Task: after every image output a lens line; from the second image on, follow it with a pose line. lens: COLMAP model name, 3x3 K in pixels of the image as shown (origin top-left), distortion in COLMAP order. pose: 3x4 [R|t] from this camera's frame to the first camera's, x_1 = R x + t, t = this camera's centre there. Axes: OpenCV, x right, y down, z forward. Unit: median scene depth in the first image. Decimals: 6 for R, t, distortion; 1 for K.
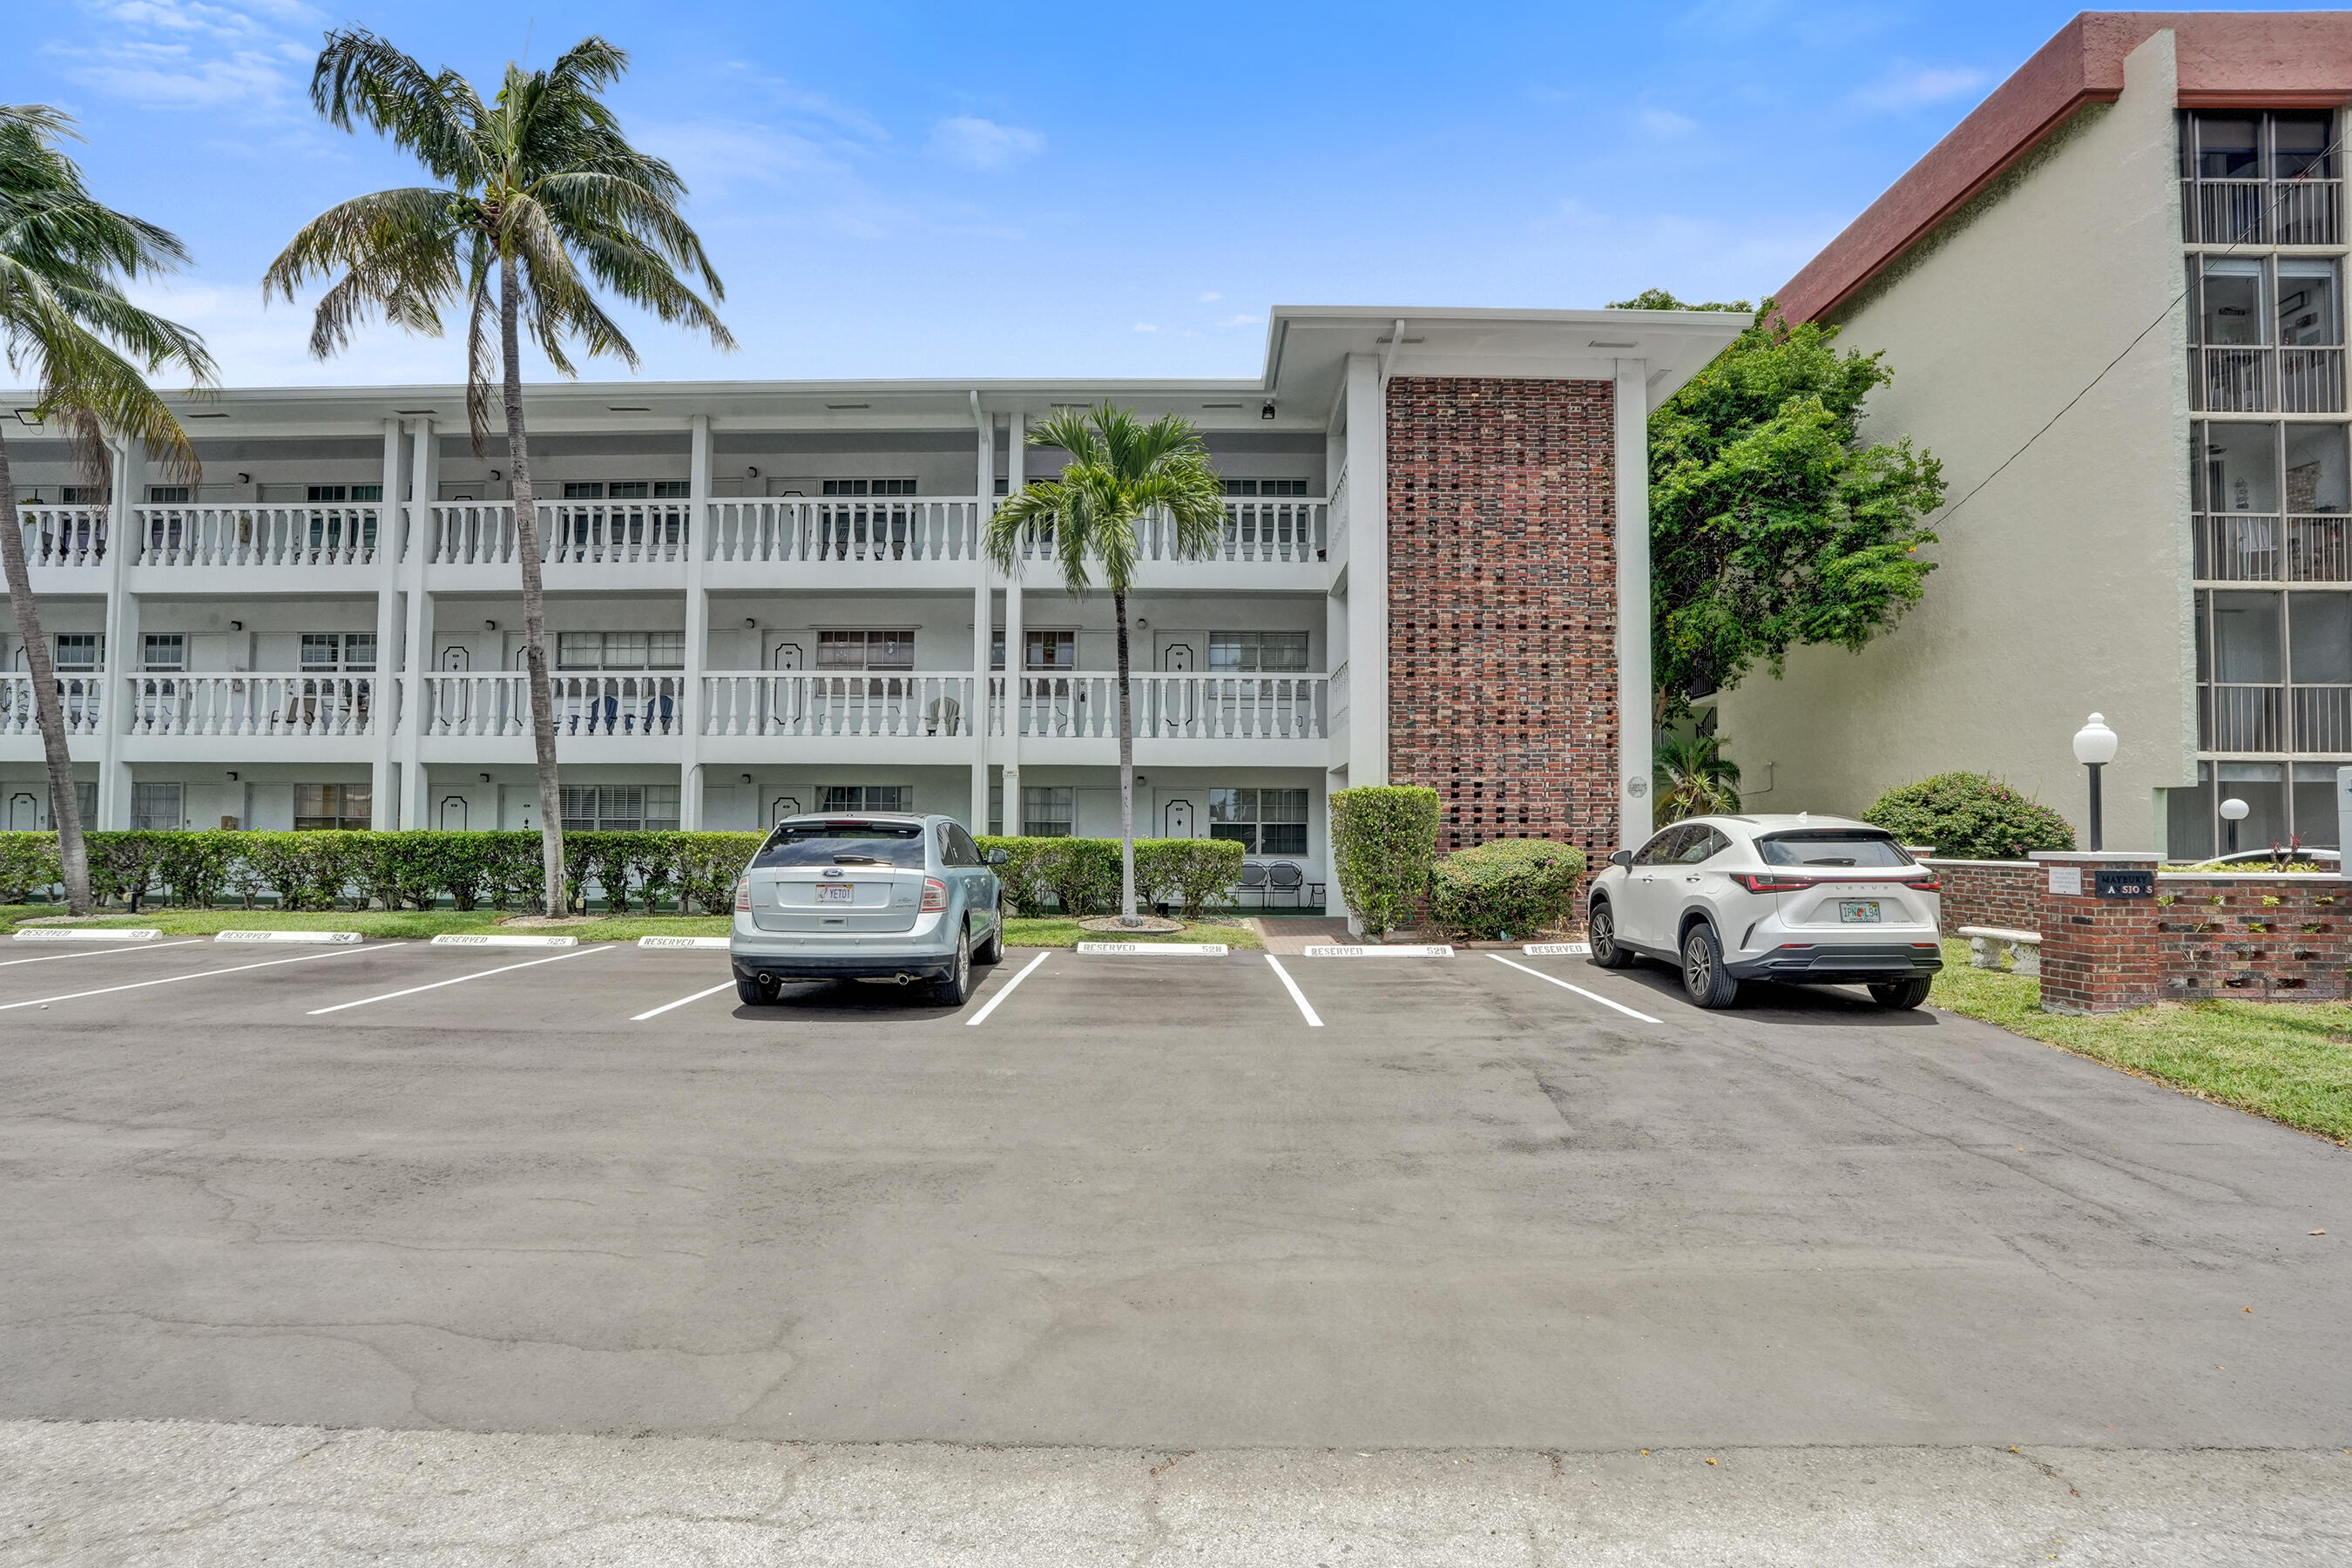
lens RADIAL K [[1130.4, 0, 1215.9], [0, 1130.4, 801.3], [0, 0, 1]] dist [-0.058851, 0.024785]
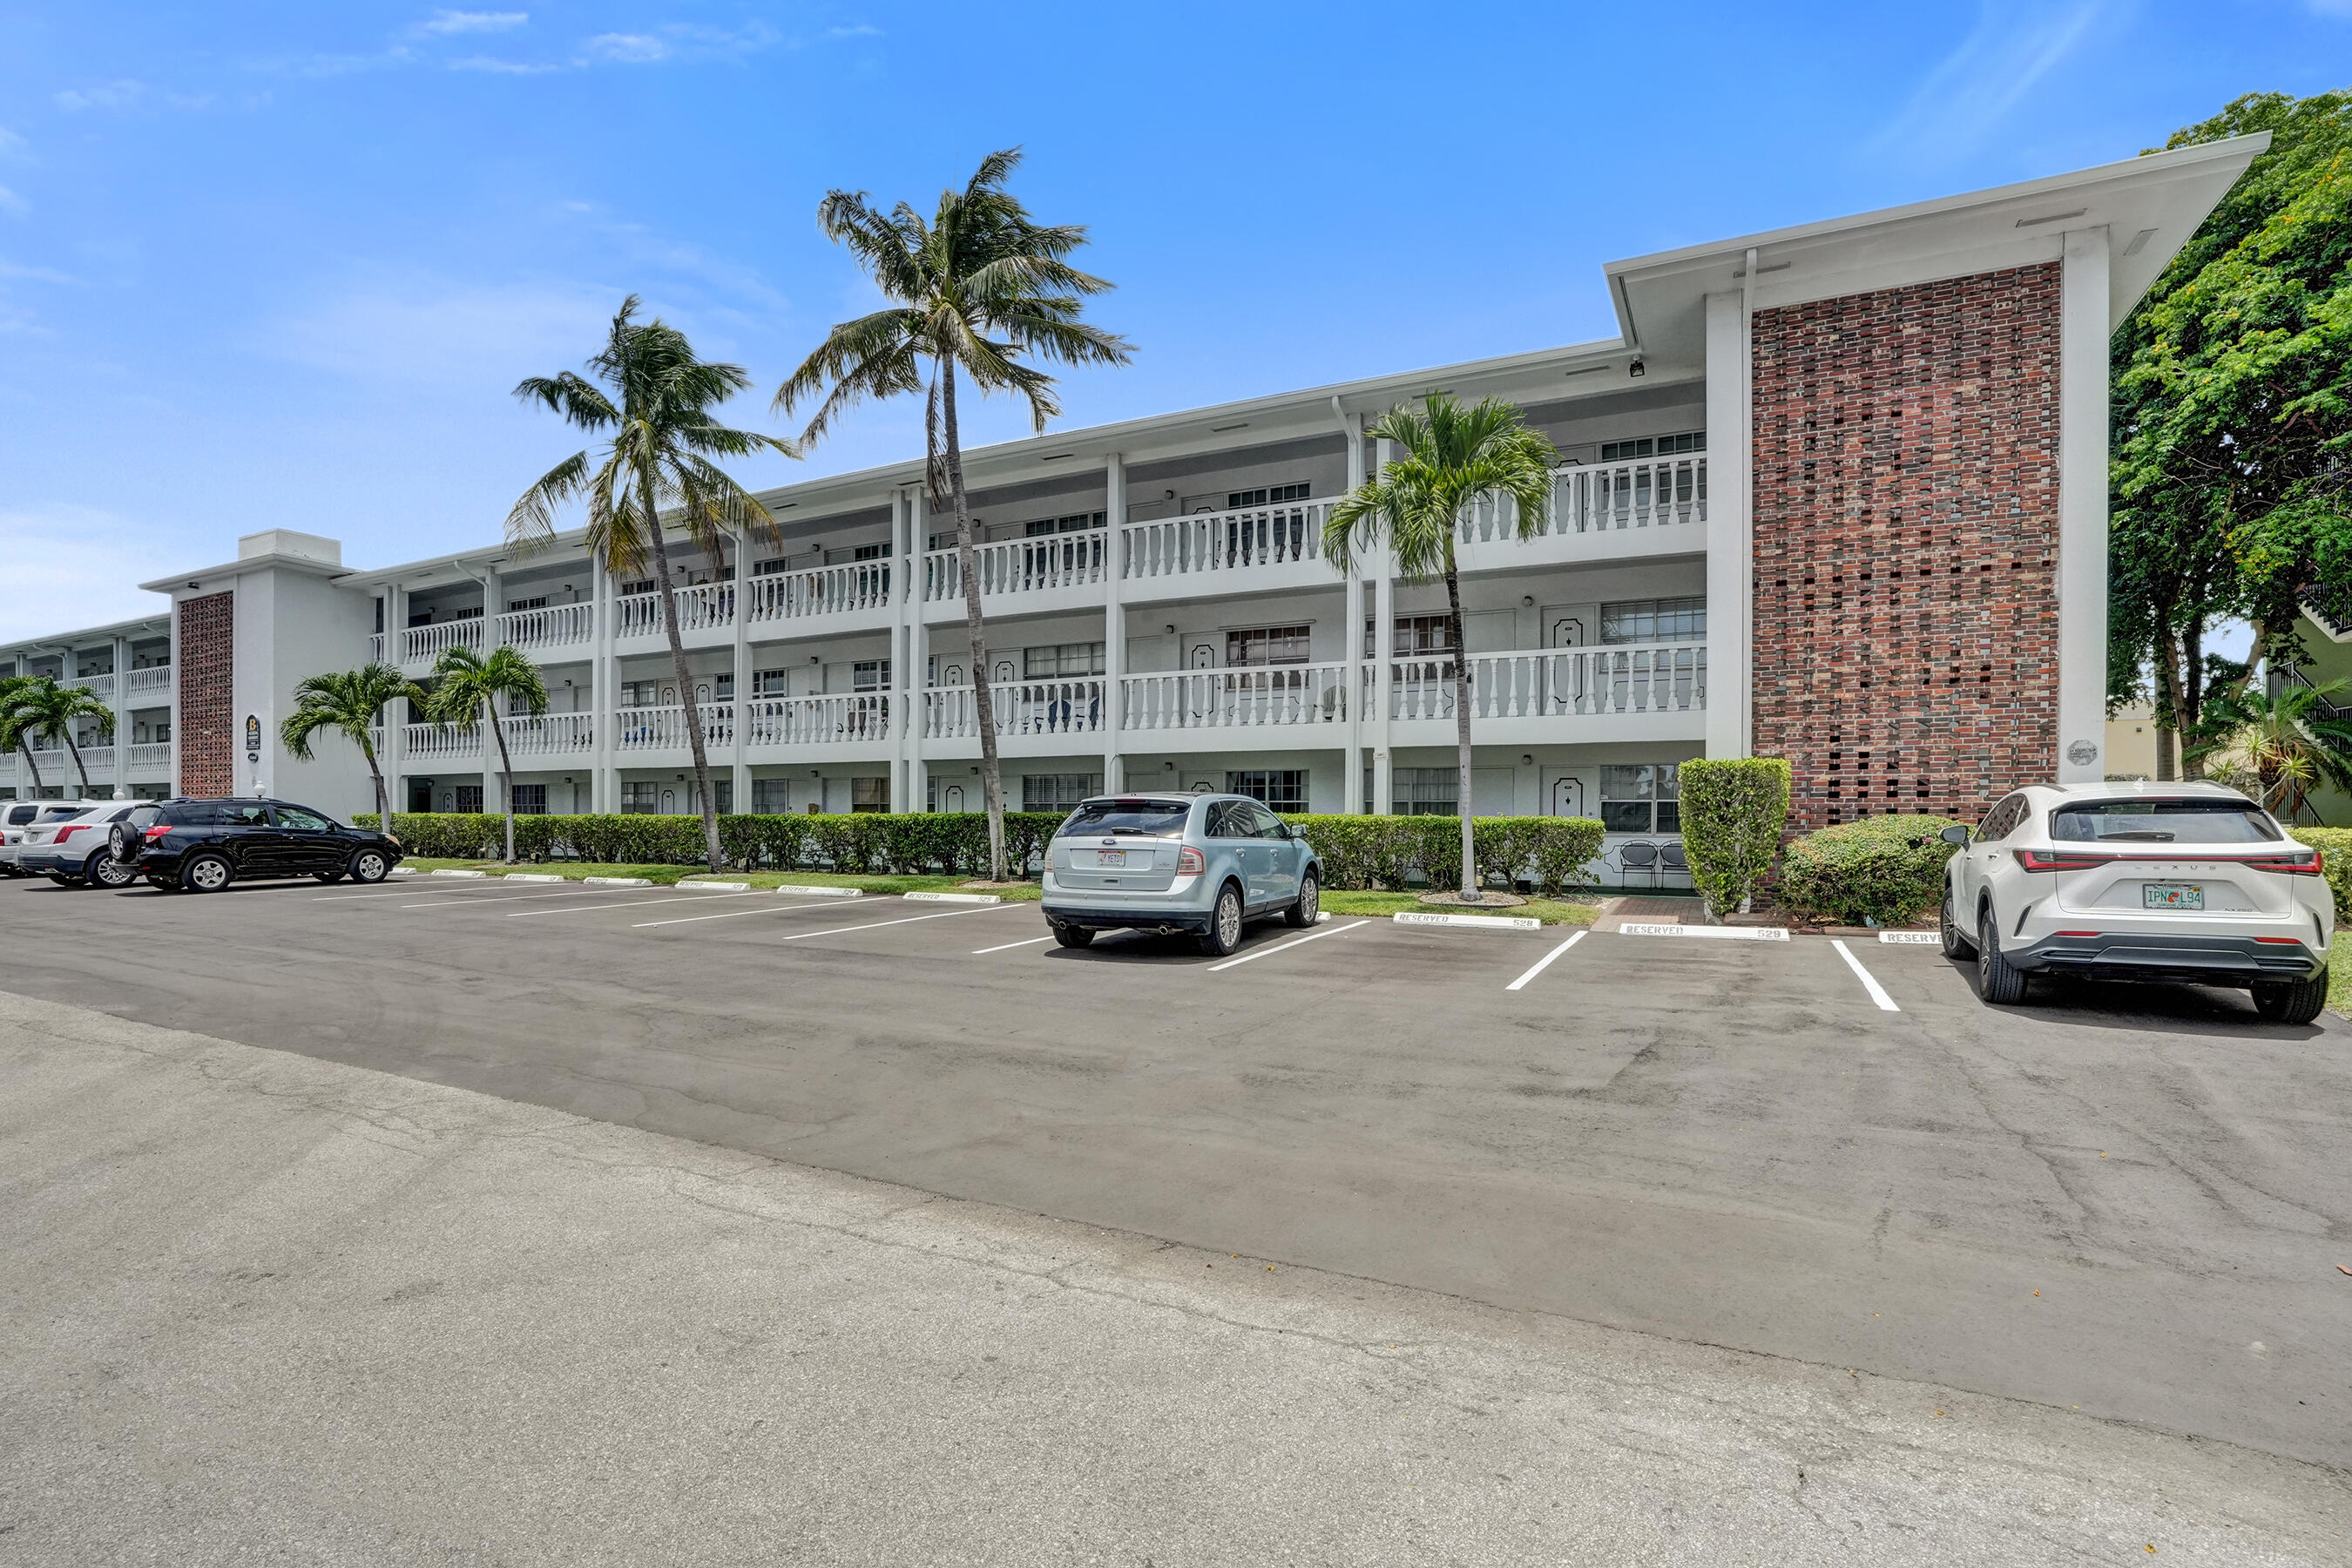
lens RADIAL K [[1130.4, 0, 1167.7], [0, 1130.4, 820.9], [0, 0, 1]] dist [-0.058851, 0.024785]
pose [[0.890016, -0.001159, -0.455927, 0.138440], [0.015791, 0.999475, 0.028284, 0.003682], [0.455655, -0.032373, 0.889568, -0.033898]]
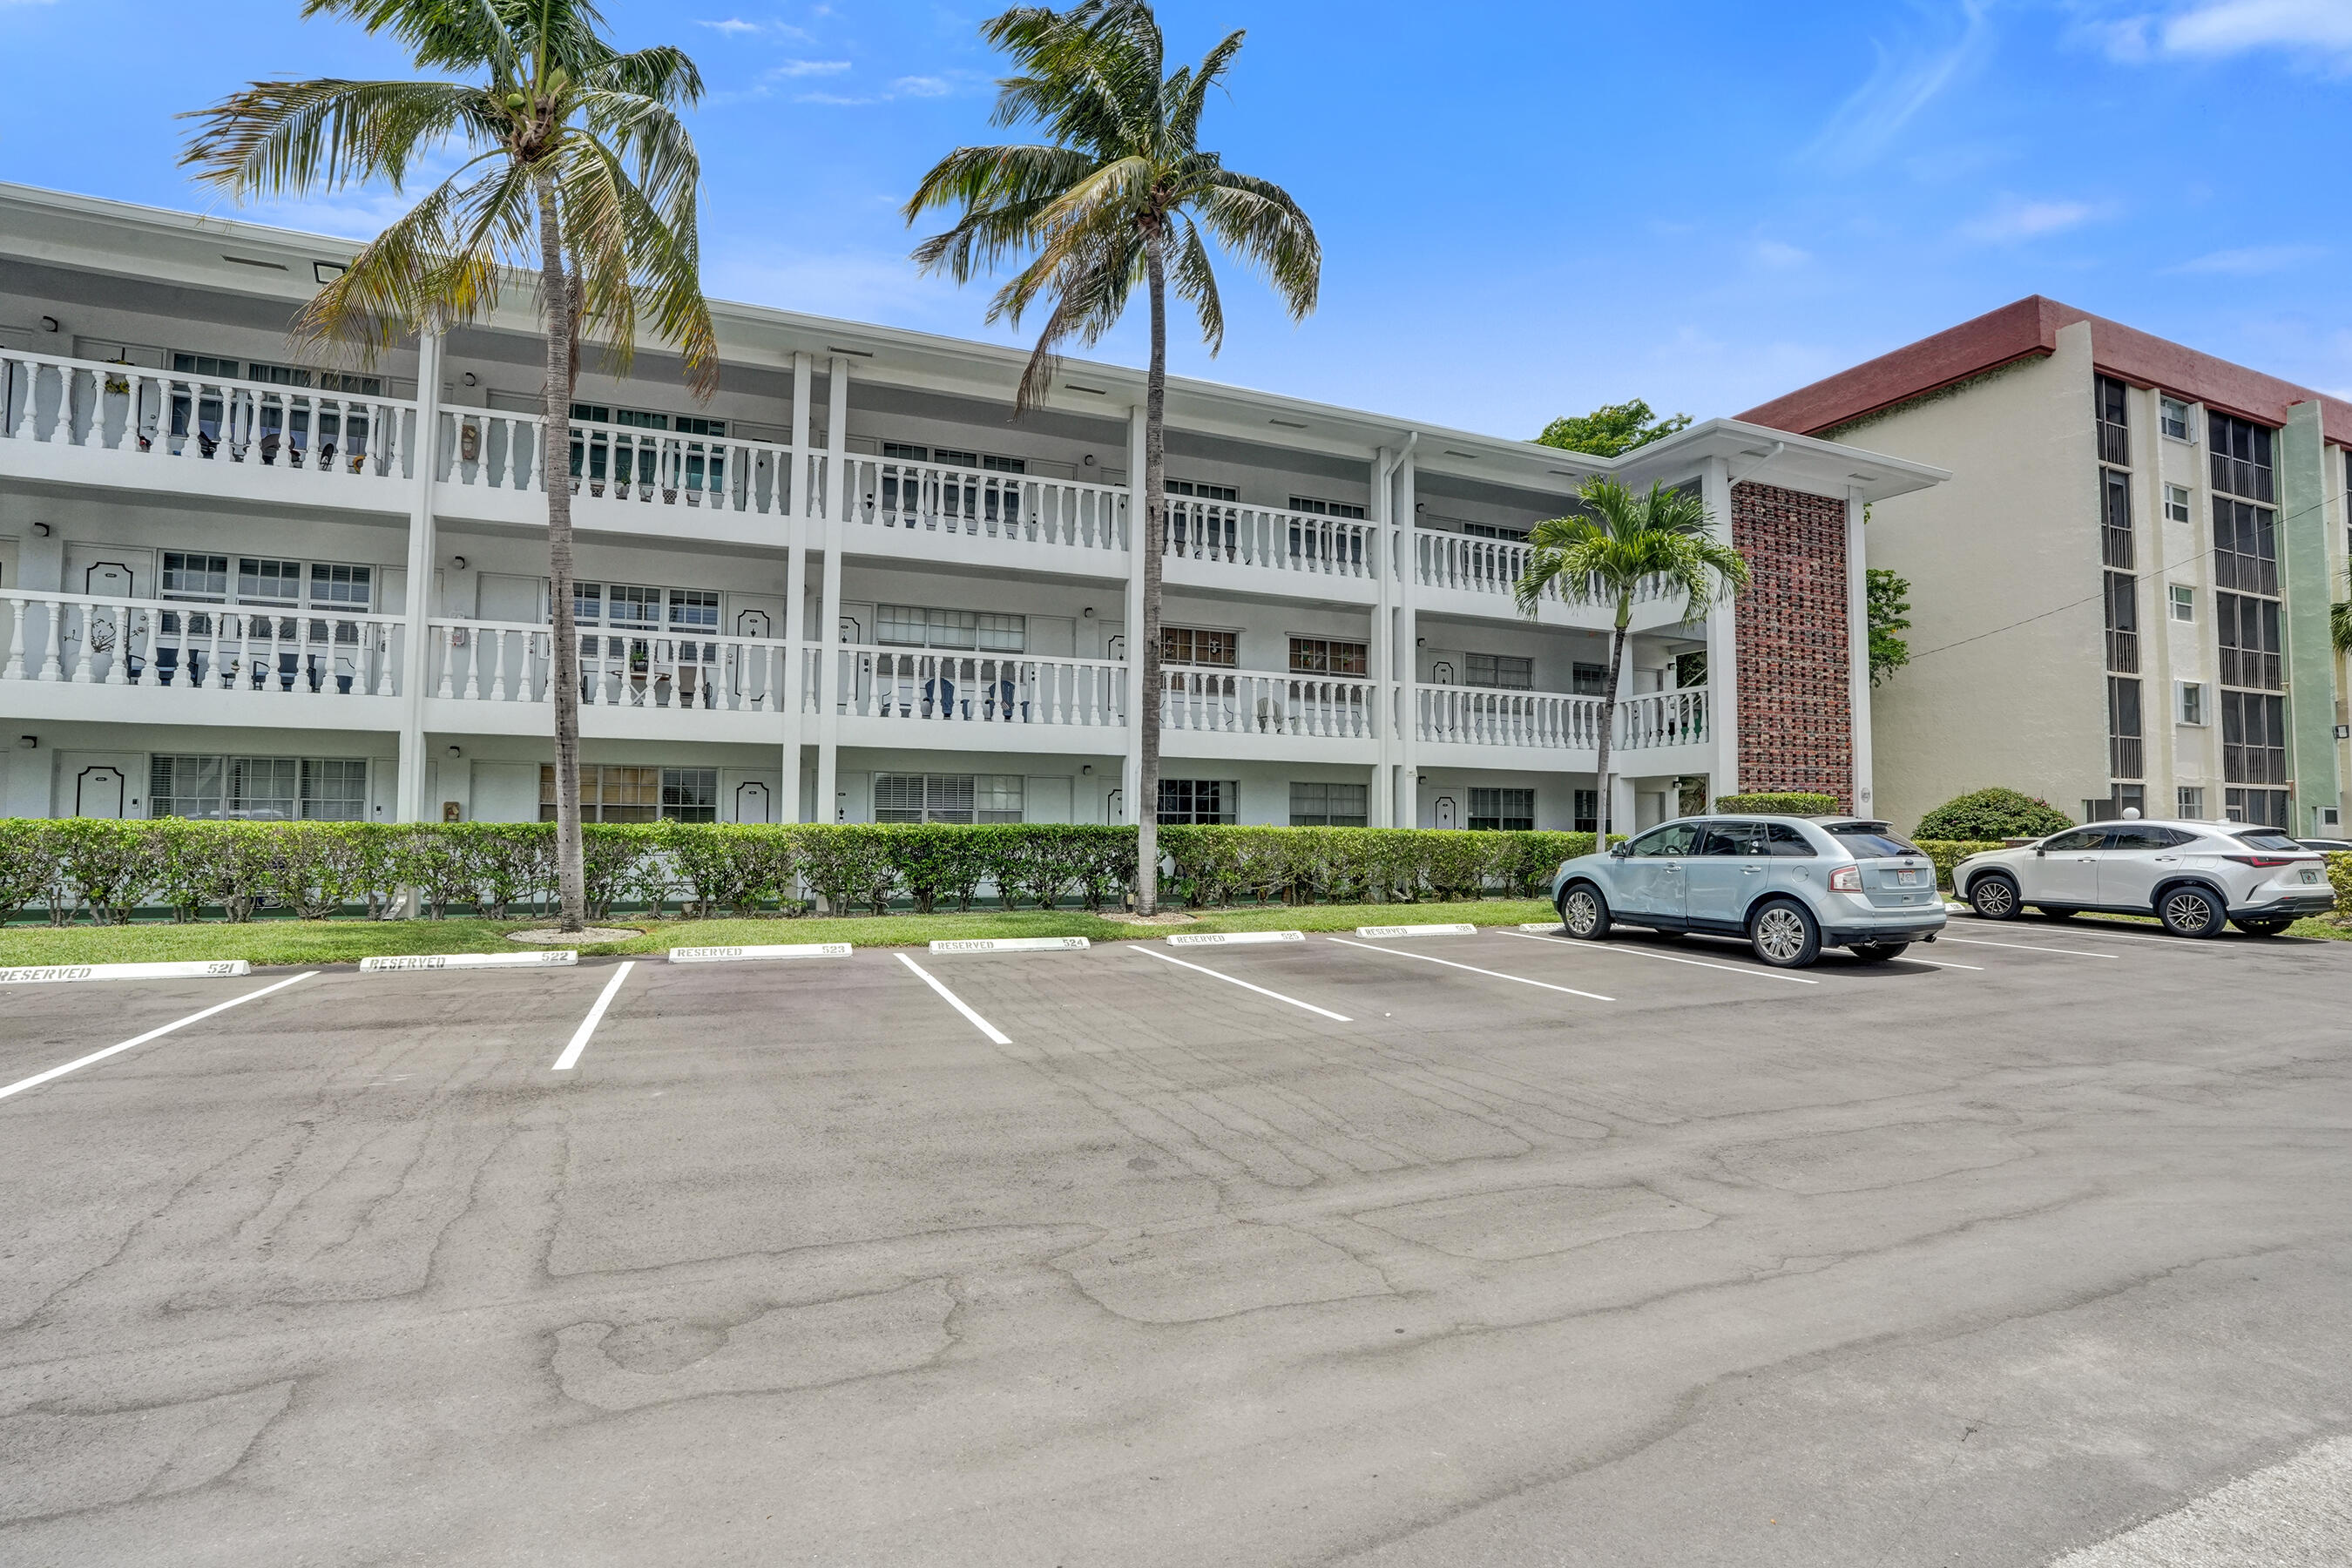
lens RADIAL K [[1236.6, 0, 1186.4], [0, 1236.6, 769.9], [0, 0, 1]] dist [-0.040185, -0.000029]
pose [[0.904730, 0.022257, 0.425403, -1.018133], [-0.016012, 0.999705, -0.018250, -0.002238], [-0.425684, 0.009700, 0.904820, -0.021633]]
